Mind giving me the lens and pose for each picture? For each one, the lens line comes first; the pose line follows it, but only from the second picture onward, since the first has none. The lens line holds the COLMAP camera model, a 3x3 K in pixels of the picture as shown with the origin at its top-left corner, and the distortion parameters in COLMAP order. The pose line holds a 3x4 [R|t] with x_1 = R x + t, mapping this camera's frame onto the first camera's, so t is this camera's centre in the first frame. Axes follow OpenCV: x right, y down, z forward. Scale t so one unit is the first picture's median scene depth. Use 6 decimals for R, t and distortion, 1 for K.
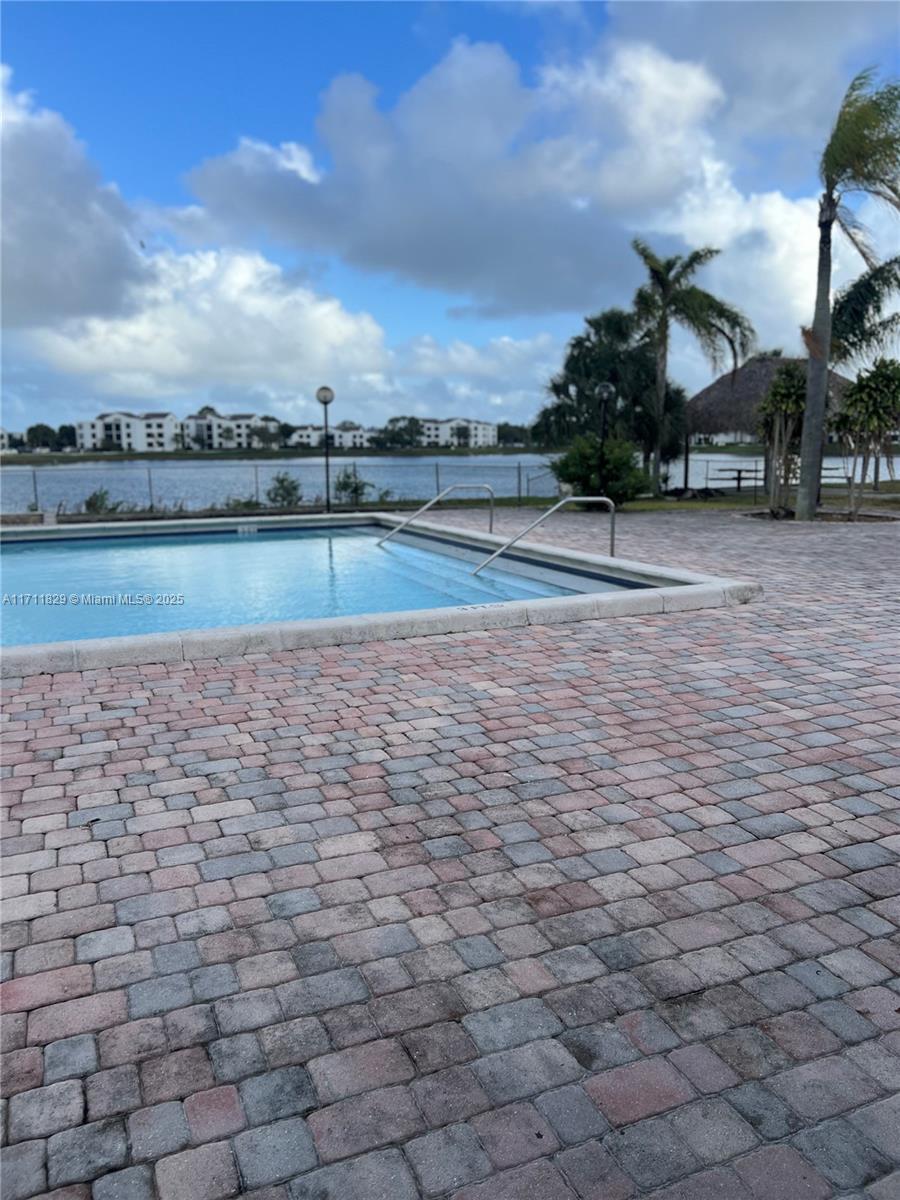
lens RADIAL K [[909.8, 0, 432.4], [0, 909.8, 594.8], [0, 0, 1]] dist [0.044220, -0.055420]
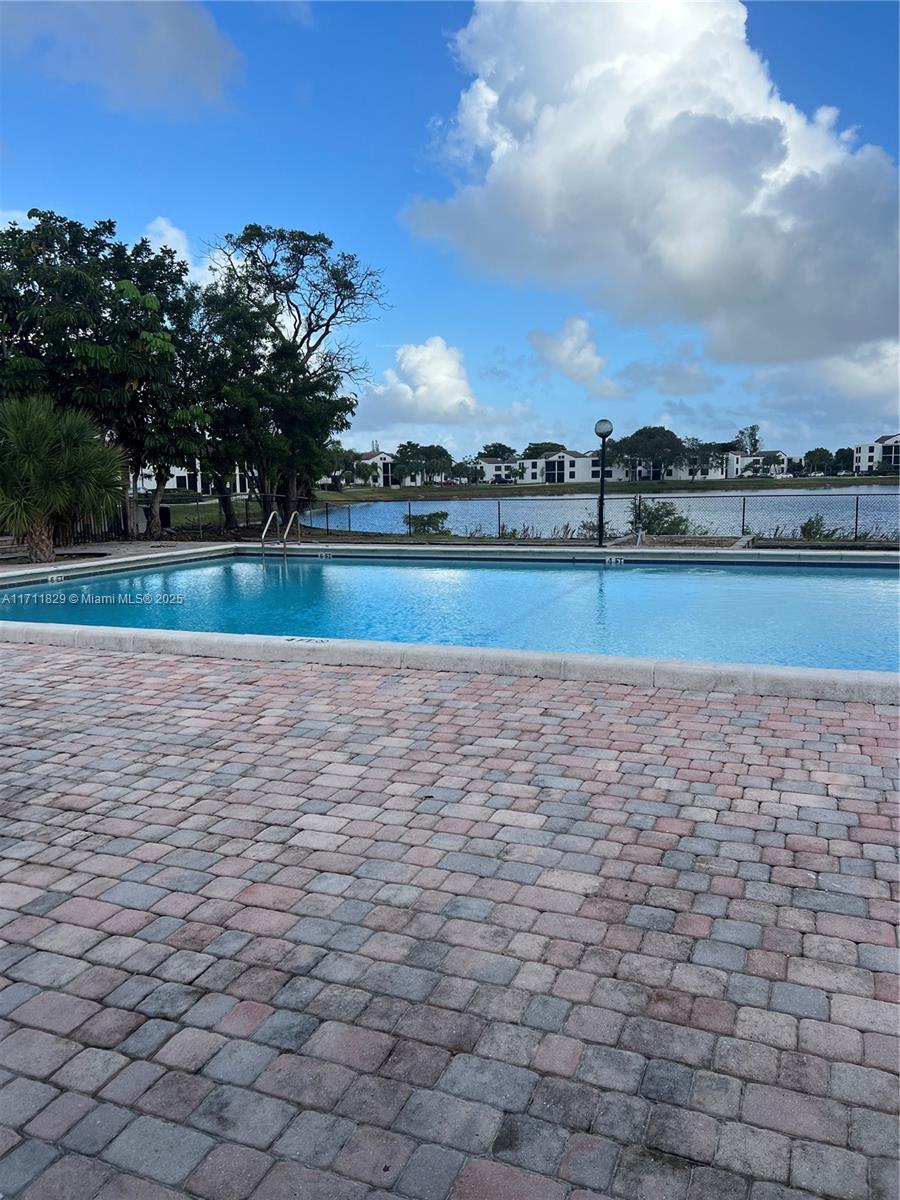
lens RADIAL K [[909.8, 0, 432.4], [0, 909.8, 594.8], [0, 0, 1]] dist [0.044220, -0.055420]
pose [[0.689534, 0.095719, -0.717900, 0.410169], [-0.113456, 0.993266, 0.023461, -0.038902], [0.715312, 0.065273, 0.695750, 0.138864]]
